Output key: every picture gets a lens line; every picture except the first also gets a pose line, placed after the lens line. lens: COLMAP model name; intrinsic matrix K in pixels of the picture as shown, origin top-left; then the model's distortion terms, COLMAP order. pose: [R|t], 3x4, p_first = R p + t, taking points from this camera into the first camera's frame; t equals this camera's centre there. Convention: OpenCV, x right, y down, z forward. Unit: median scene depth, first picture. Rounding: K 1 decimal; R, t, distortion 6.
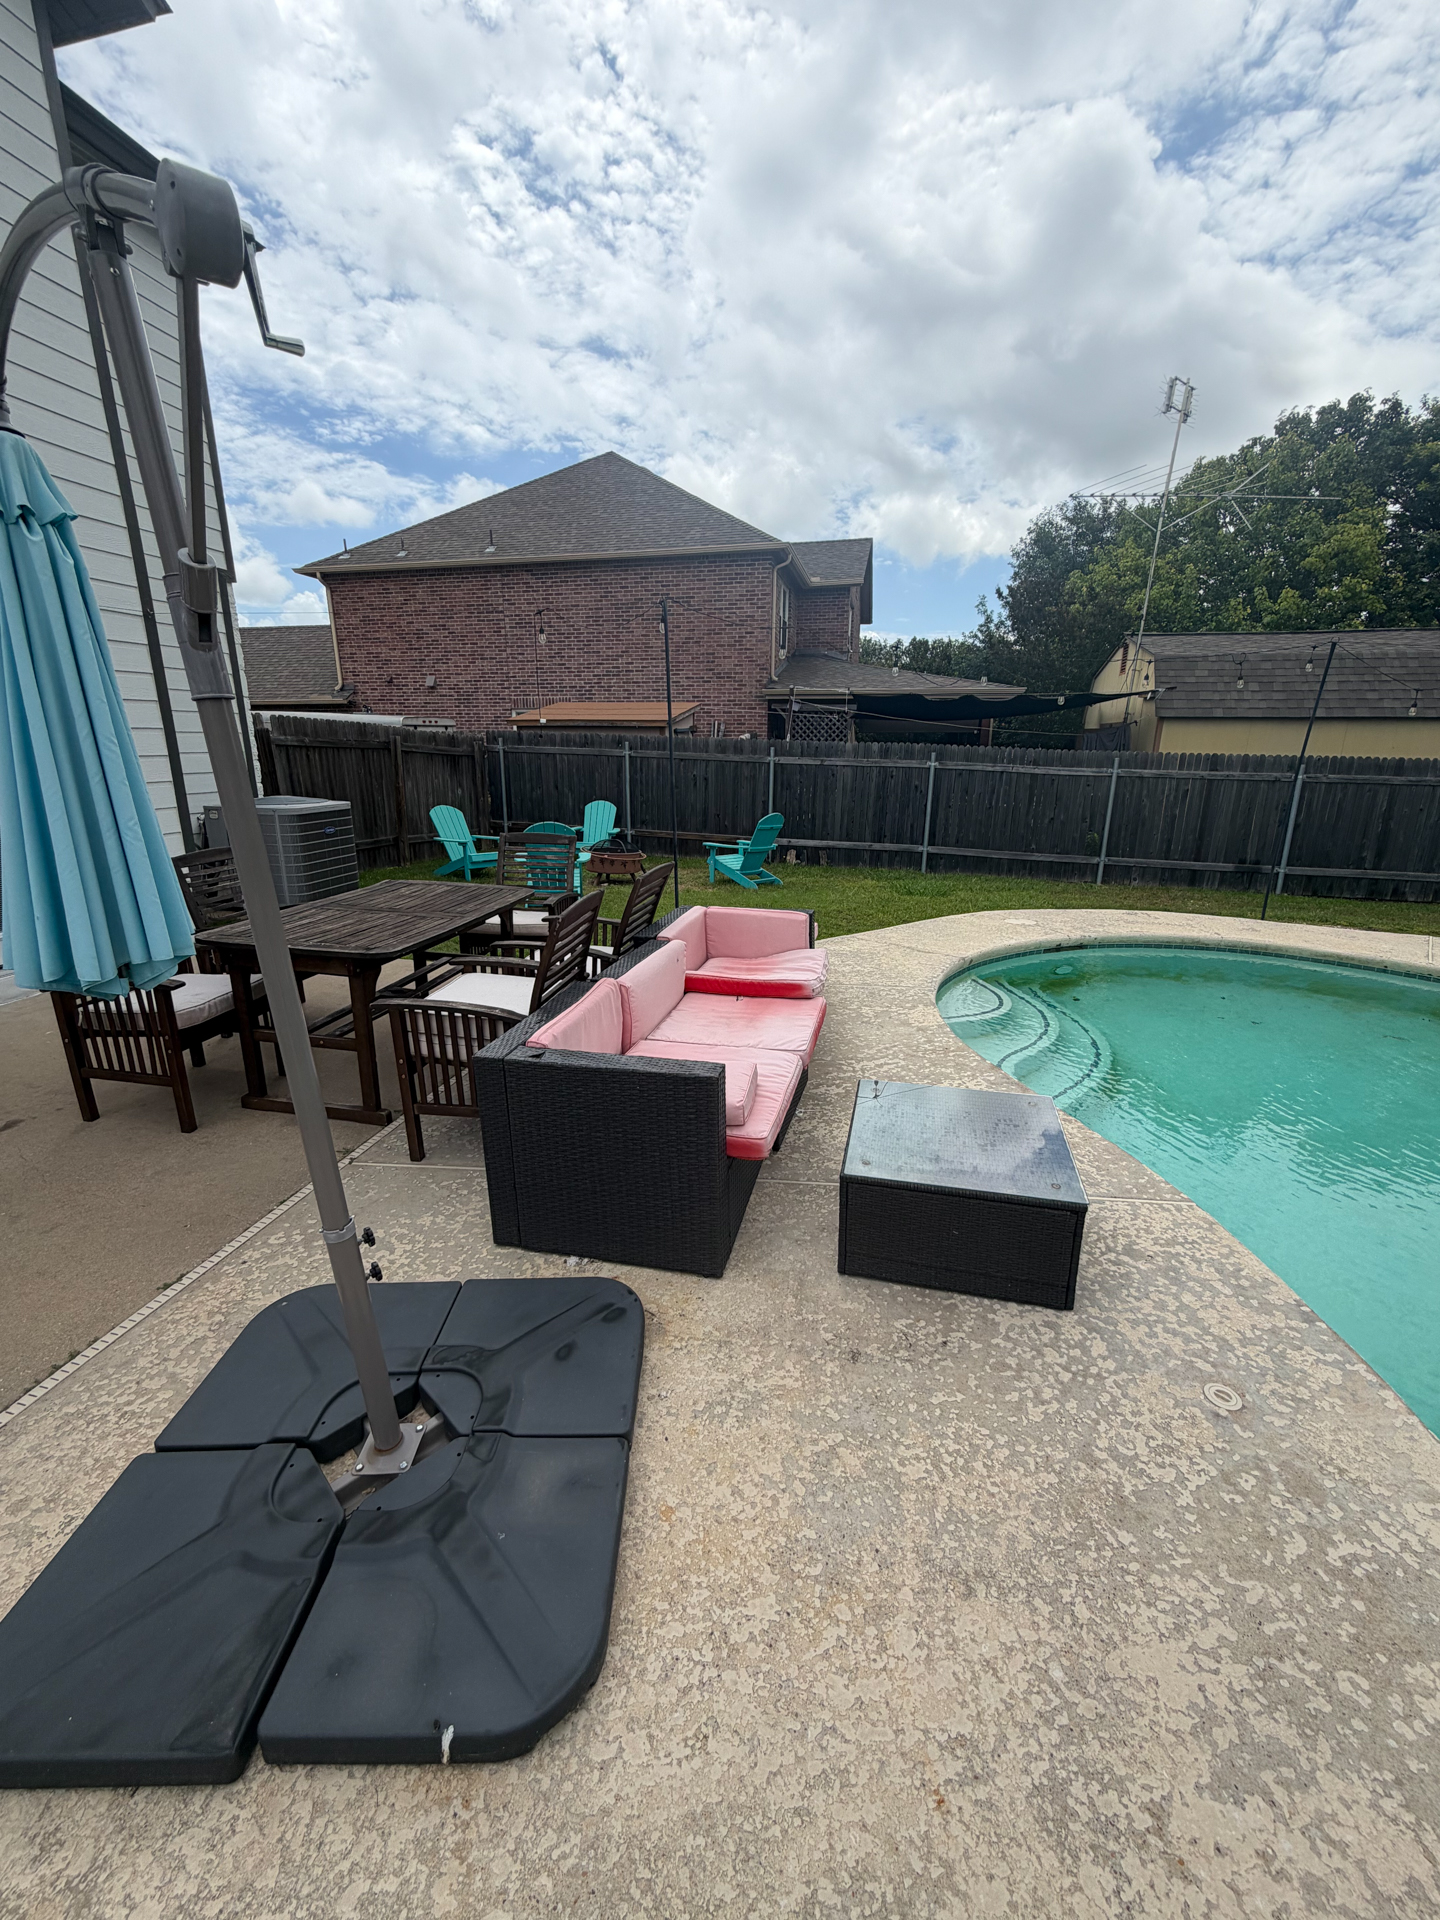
lens RADIAL K [[776.0, 0, 720.0], [0, 776.0, 960.0], [0, 0, 1]] dist [-0.000274, 0.000017]
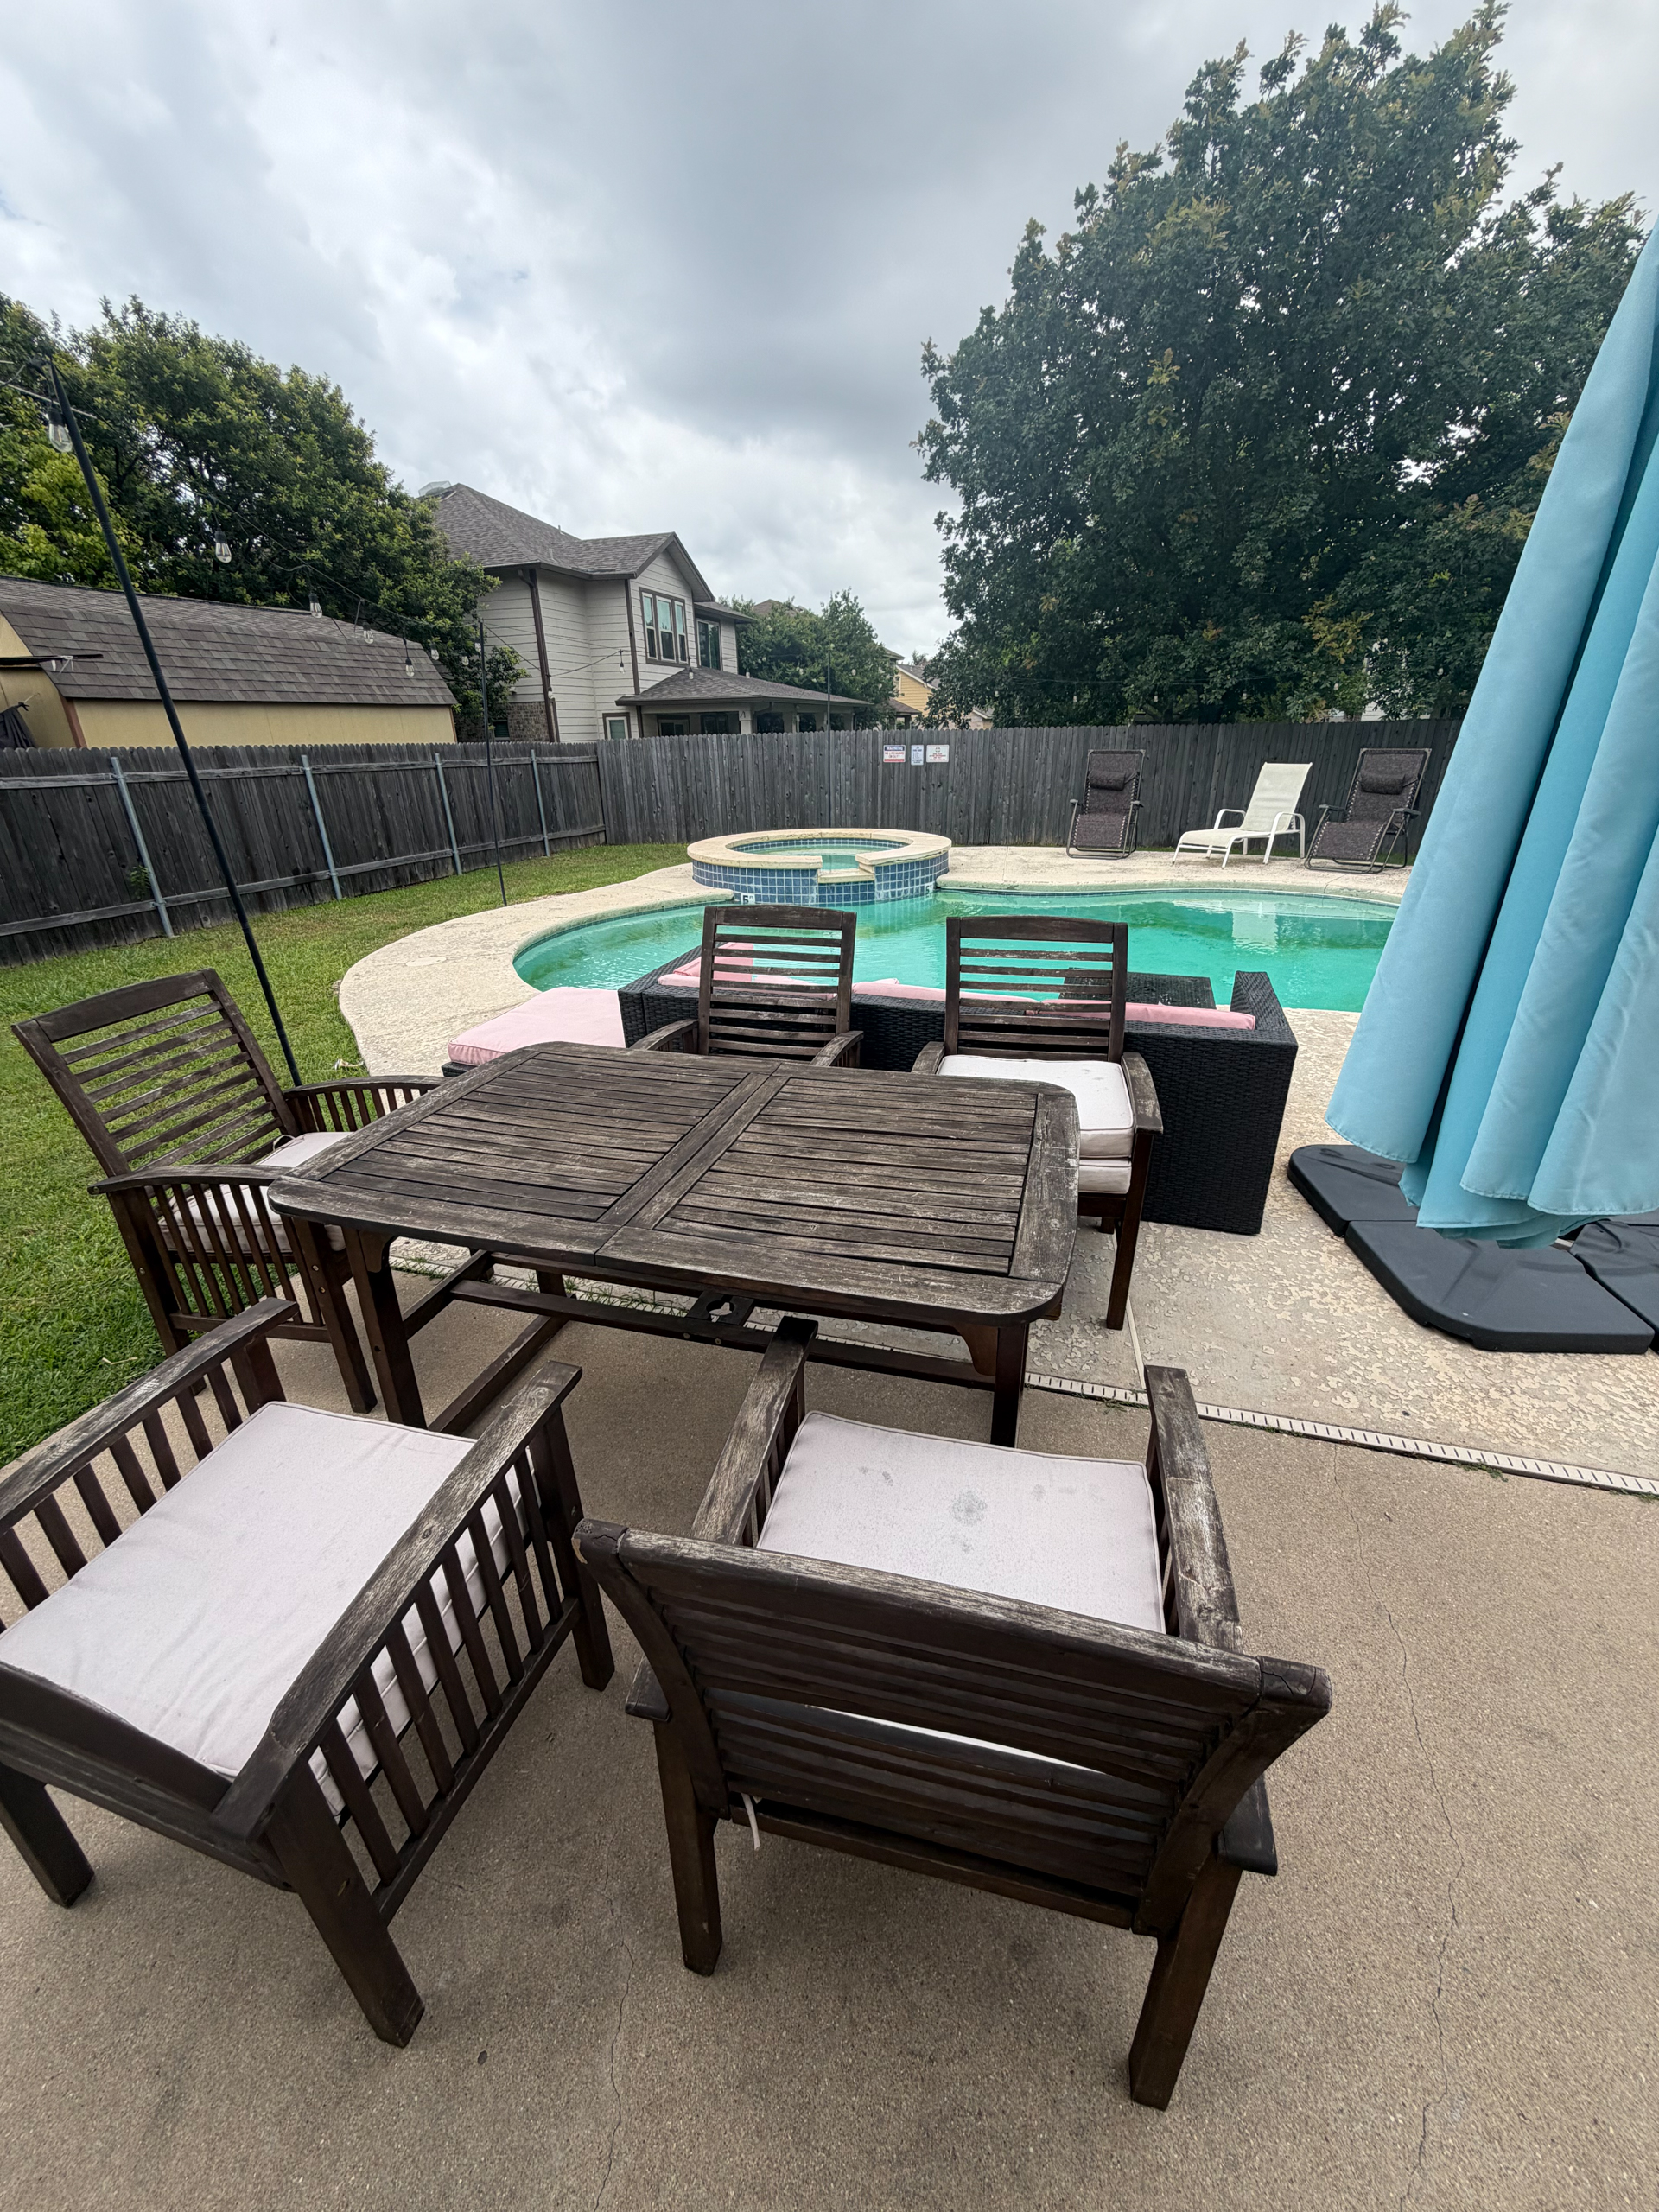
lens RADIAL K [[894.1, 0, 829.5], [0, 894.1, 1106.0], [0, 0, 1]] dist [-0.000274, 0.000017]
pose [[0.068235, -0.399450, 0.914212, -0.316347], [0.293152, 0.883924, 0.364336, -0.084884], [-0.953628, 0.243143, 0.177414, 0.312237]]
